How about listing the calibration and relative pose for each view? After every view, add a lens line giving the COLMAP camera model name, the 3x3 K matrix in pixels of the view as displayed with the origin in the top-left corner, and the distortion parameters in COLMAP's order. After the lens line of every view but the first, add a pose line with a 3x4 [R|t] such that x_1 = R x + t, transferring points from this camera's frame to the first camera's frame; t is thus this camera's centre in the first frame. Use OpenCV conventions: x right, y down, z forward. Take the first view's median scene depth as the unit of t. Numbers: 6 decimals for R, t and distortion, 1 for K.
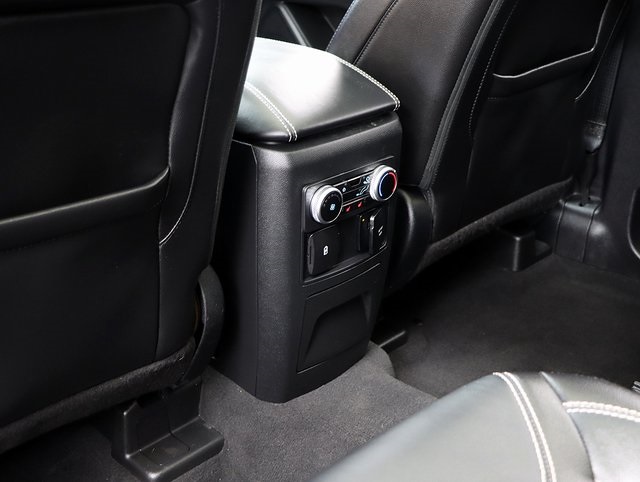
lens RADIAL K [[850.5, 0, 320.0], [0, 850.5, 241.0], [0, 0, 1]] dist [-0.028462, -0.006716]
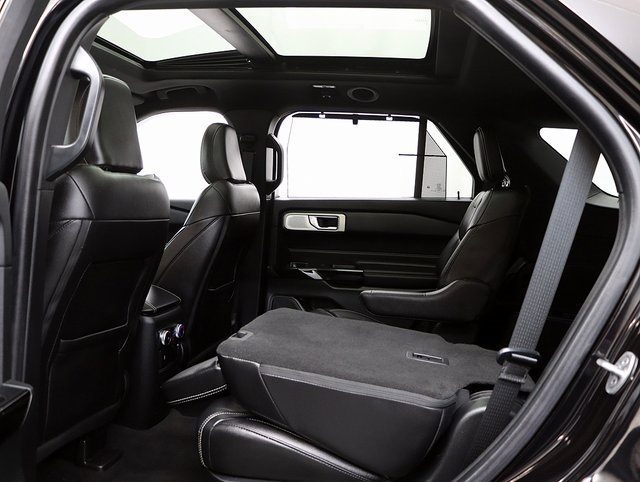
lens RADIAL K [[618.9, 0, 320.0], [0, 618.9, 241.0], [0, 0, 1]] dist [-0.167267, 0.173026]
pose [[0.822178, -0.004451, 0.569214, -0.620057], [0.192631, 0.943147, -0.270863, 0.254718], [-0.535647, 0.332345, 0.776292, -0.731233]]
